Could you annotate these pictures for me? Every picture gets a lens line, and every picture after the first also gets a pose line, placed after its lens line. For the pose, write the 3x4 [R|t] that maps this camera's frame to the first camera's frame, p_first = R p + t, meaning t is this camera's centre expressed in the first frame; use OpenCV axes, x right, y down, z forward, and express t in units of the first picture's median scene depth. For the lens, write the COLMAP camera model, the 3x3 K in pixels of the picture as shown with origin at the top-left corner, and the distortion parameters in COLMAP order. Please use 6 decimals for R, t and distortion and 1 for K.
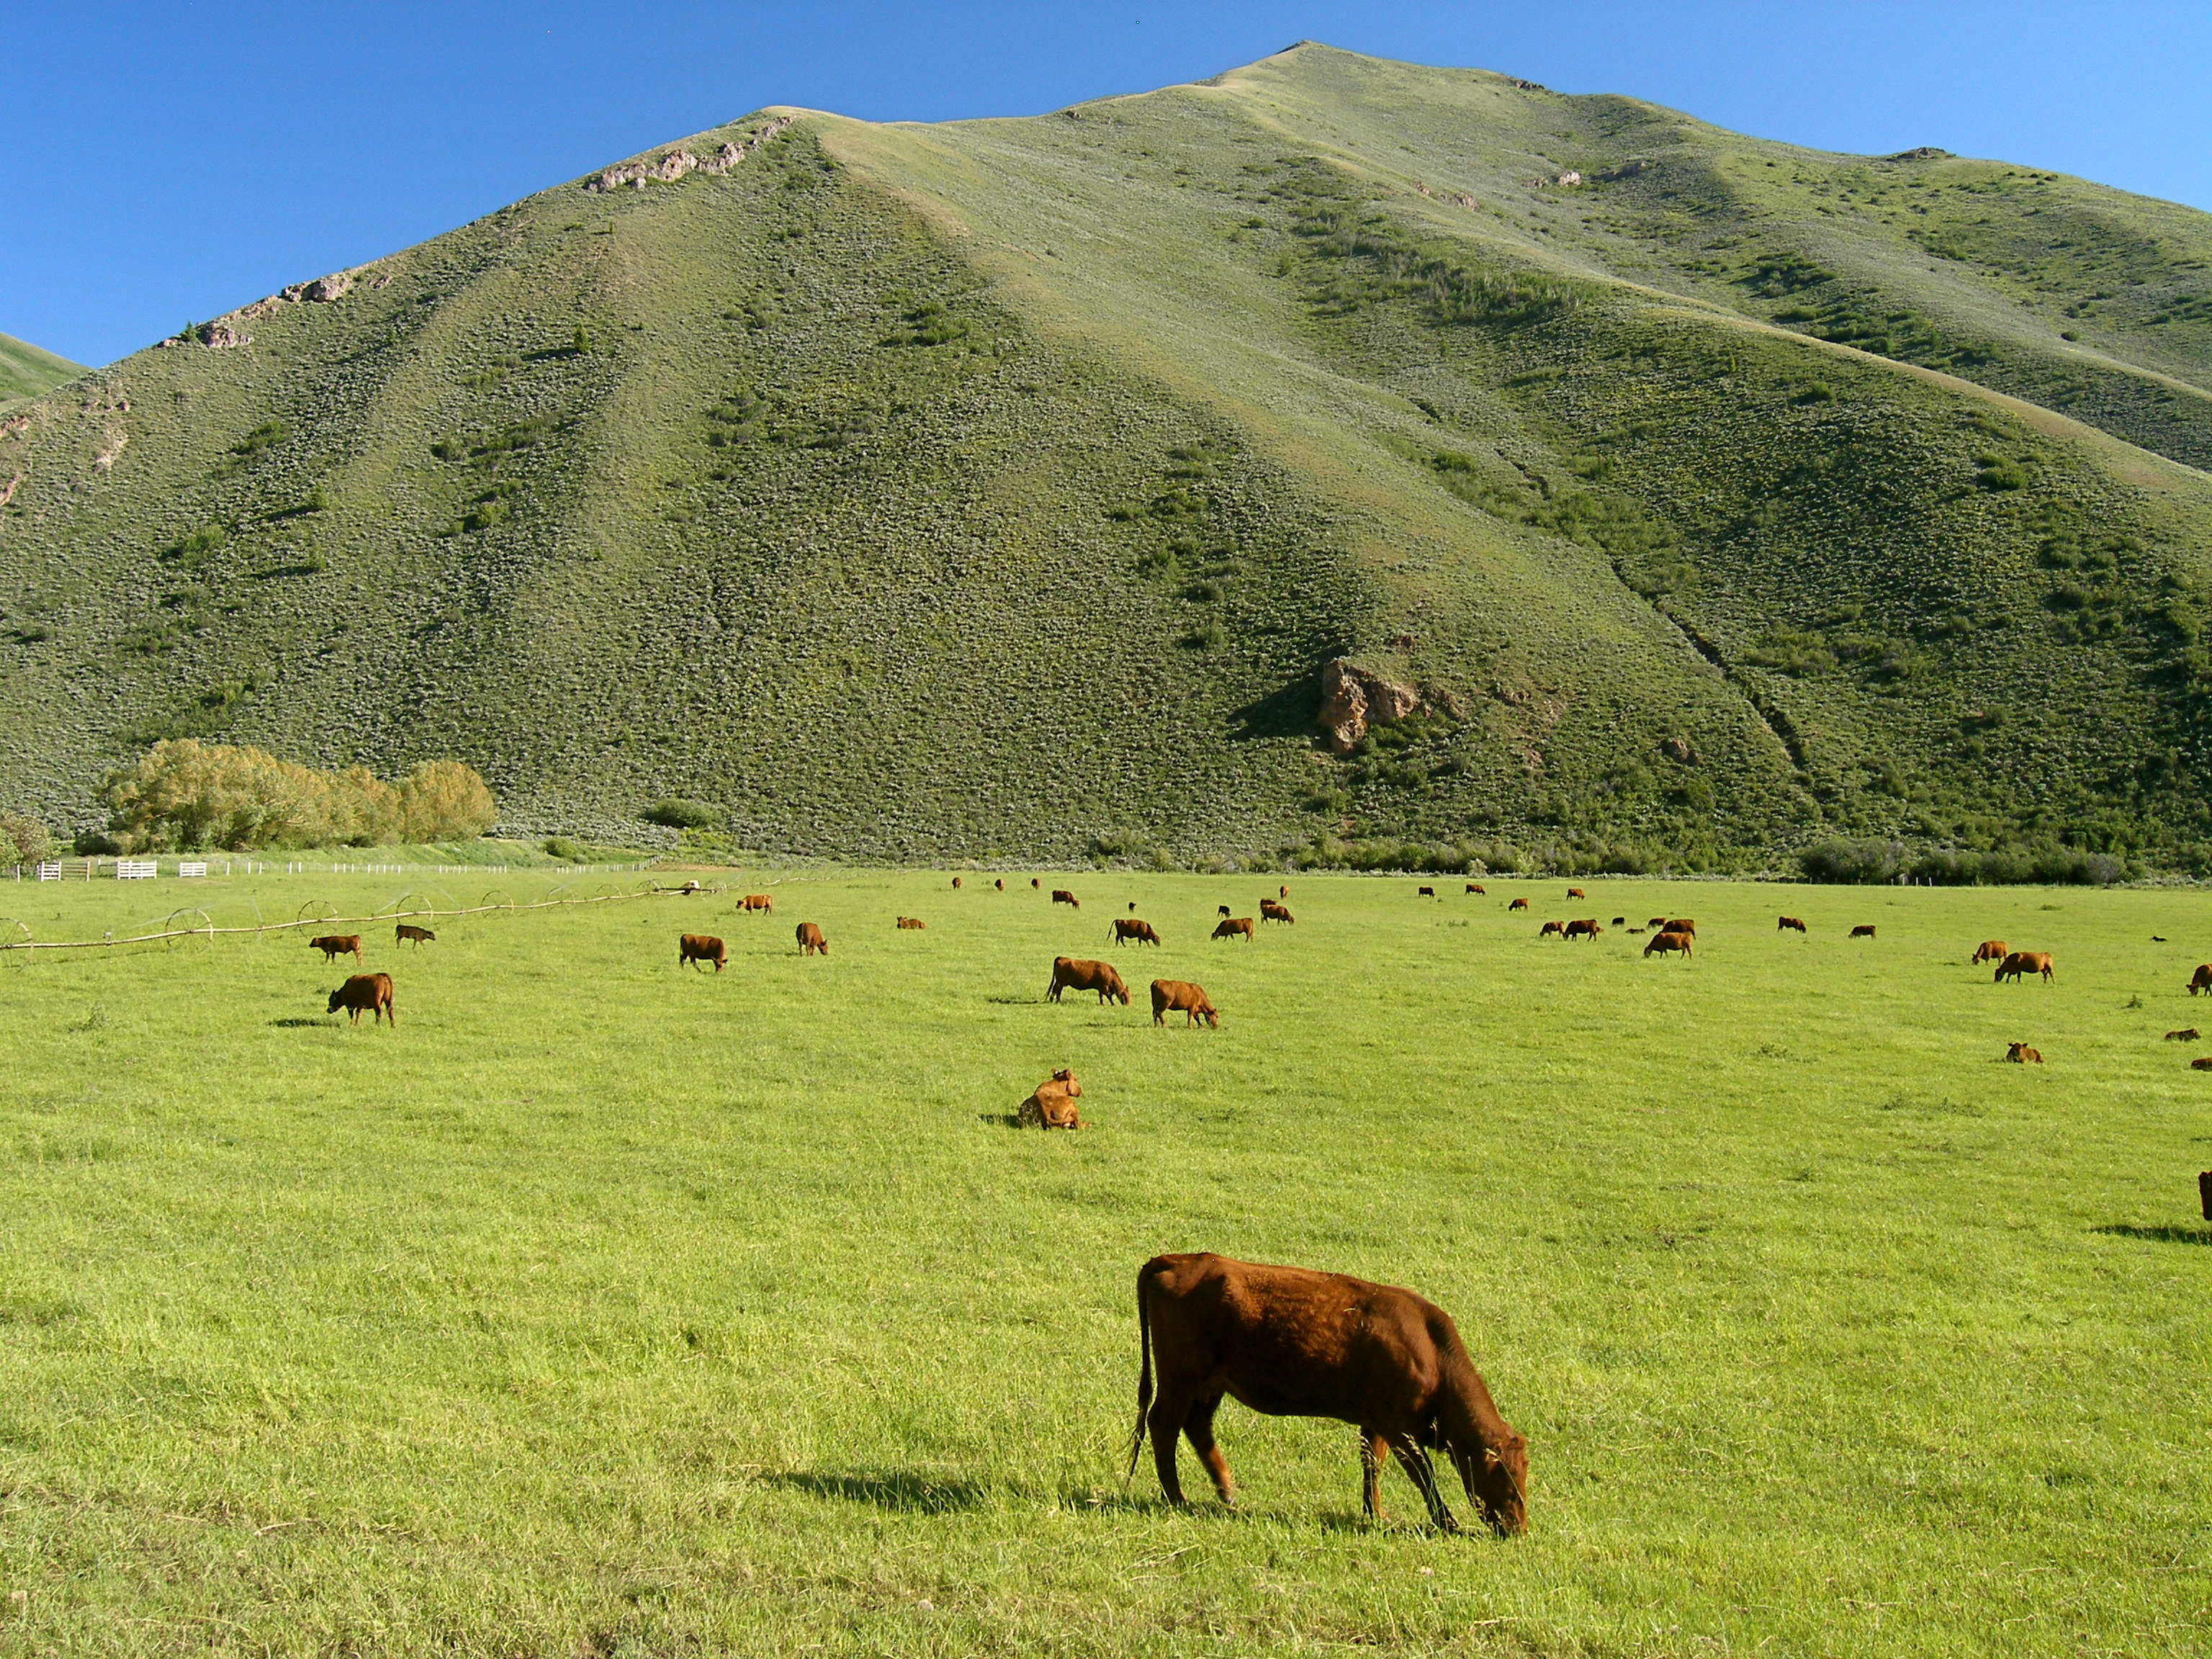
lens RADIAL K [[2161.6, 0, 1048.5], [0, 2161.6, 775.1], [0, 0, 1]] dist [-0.080107, 0.000000]
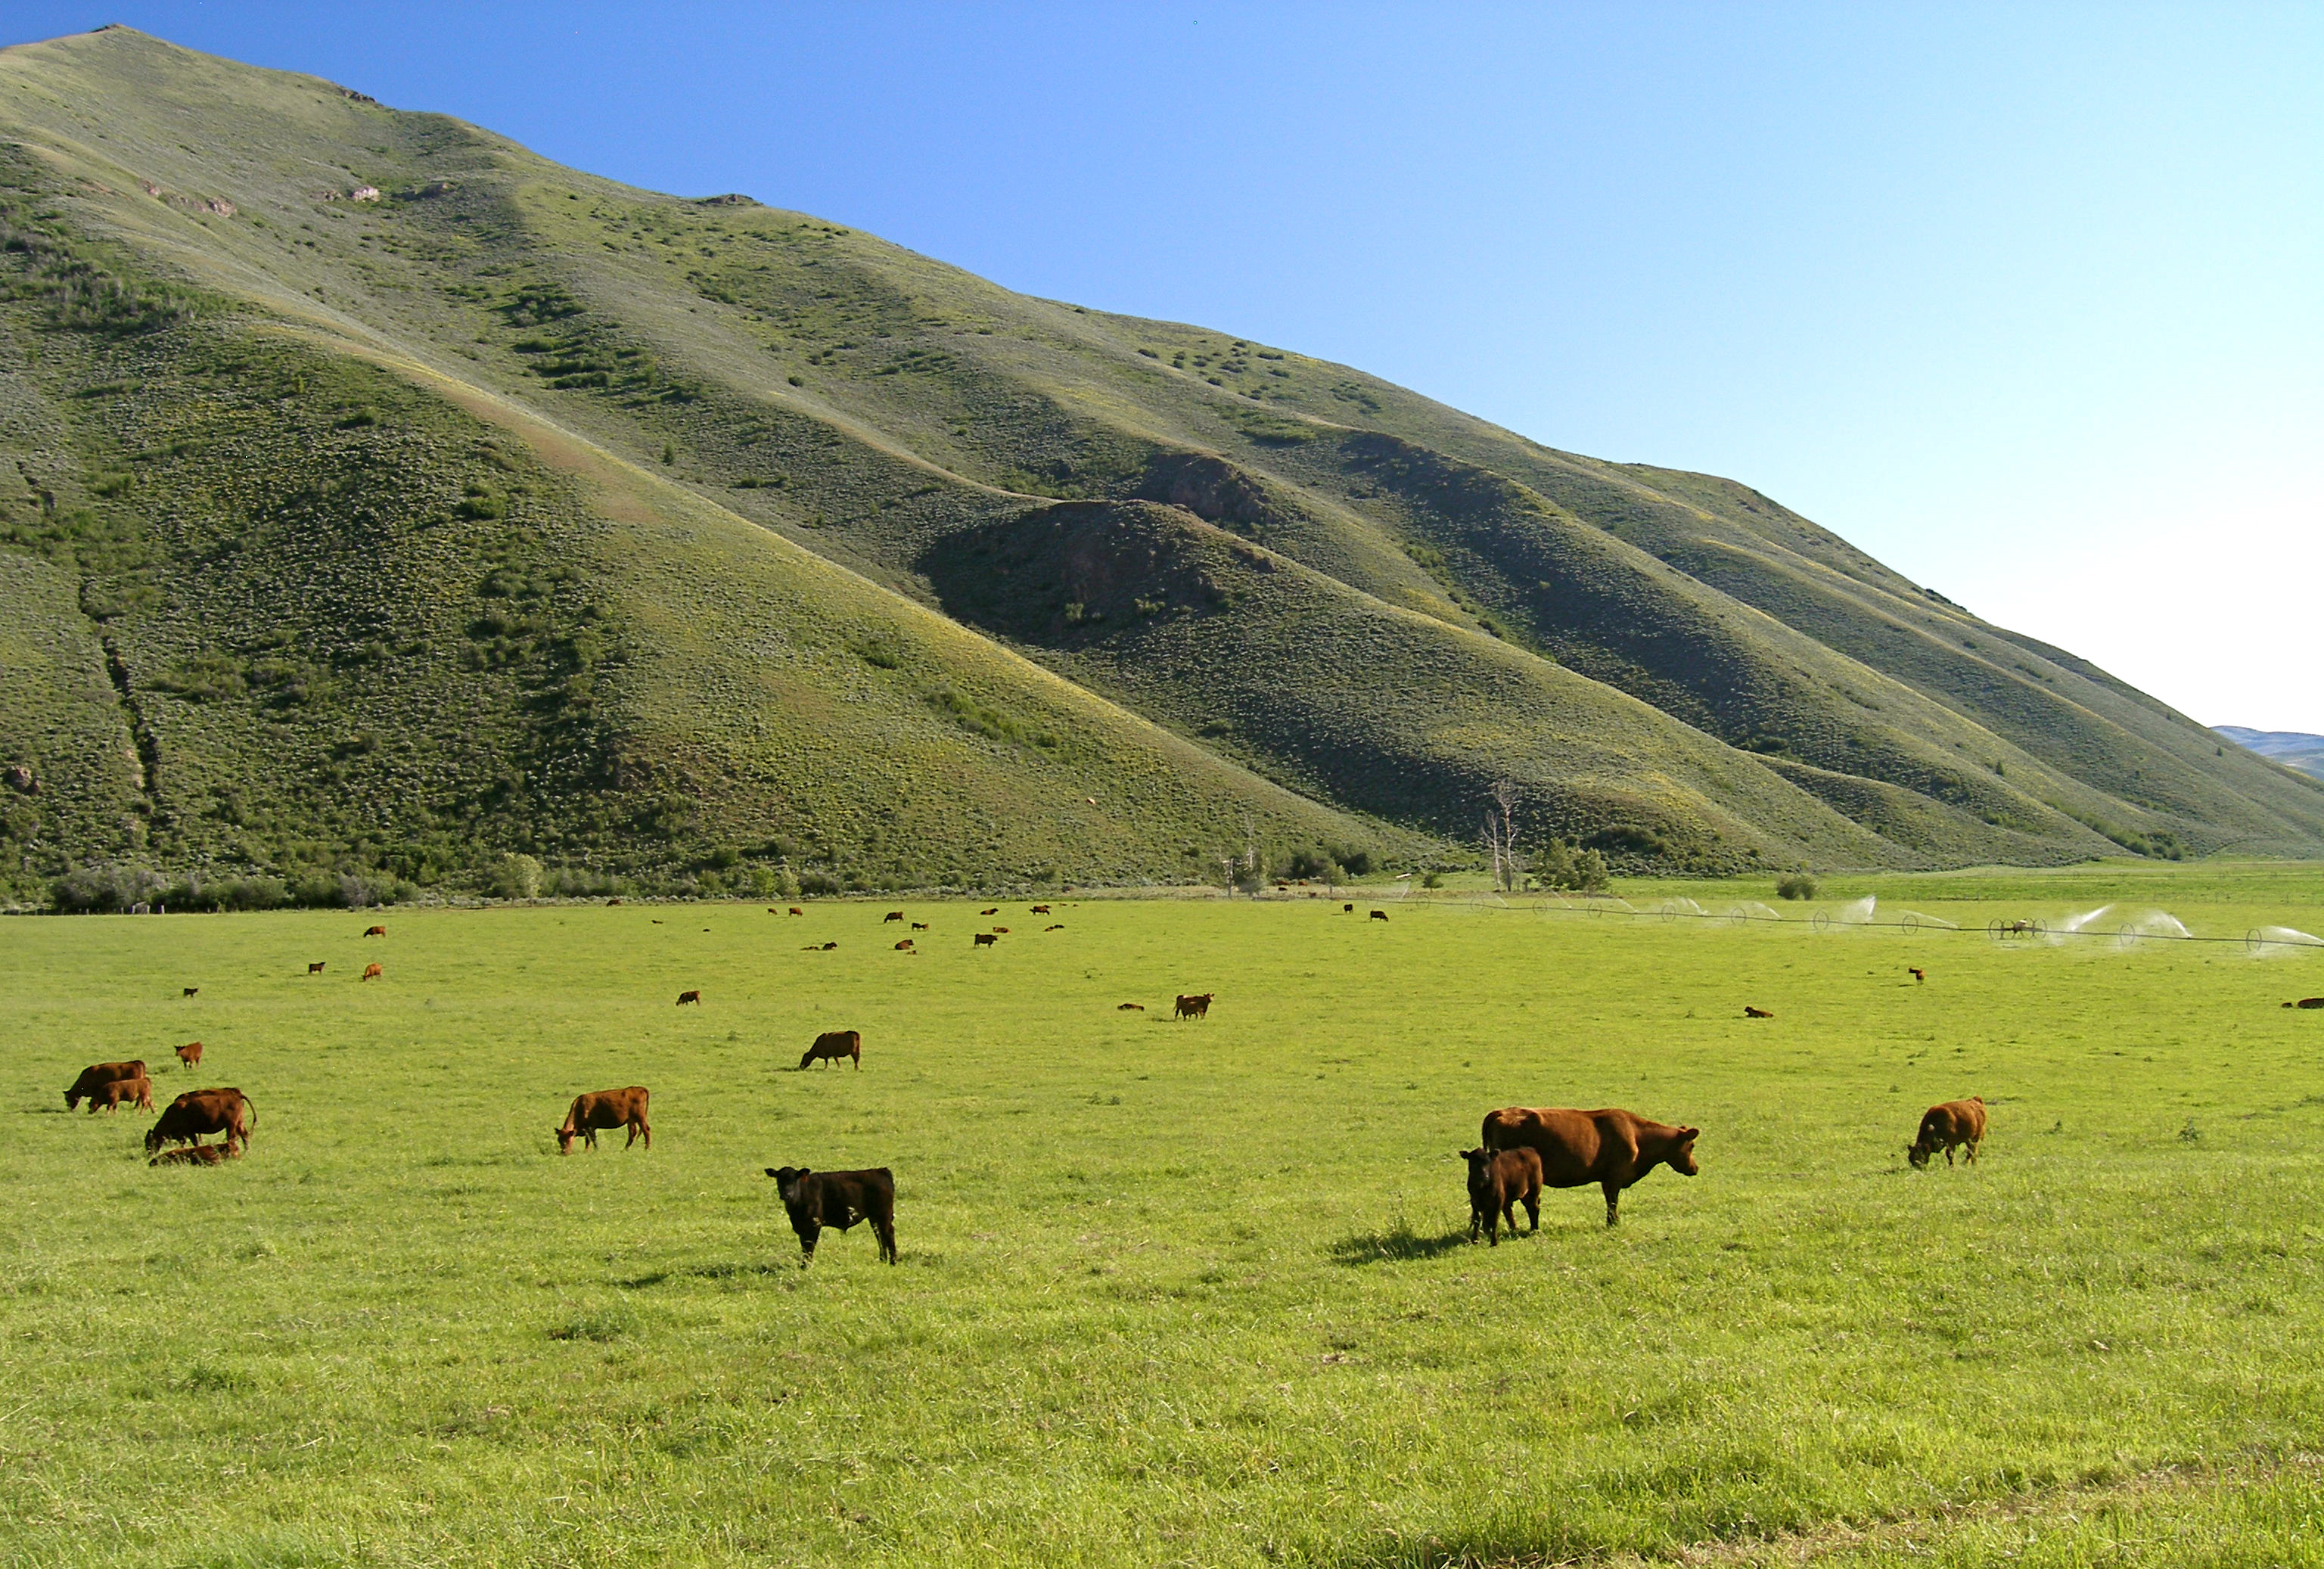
lens RADIAL K [[2165.3, 0, 1159.9], [0, 2165.3, 783.4], [0, 0, 1]] dist [-0.071948, 0.000000]
pose [[0.894776, -0.009217, 0.446420, 0.266156], [0.013674, 0.999884, -0.006763, 0.003220], [-0.446306, 0.012156, 0.894798, -0.059923]]
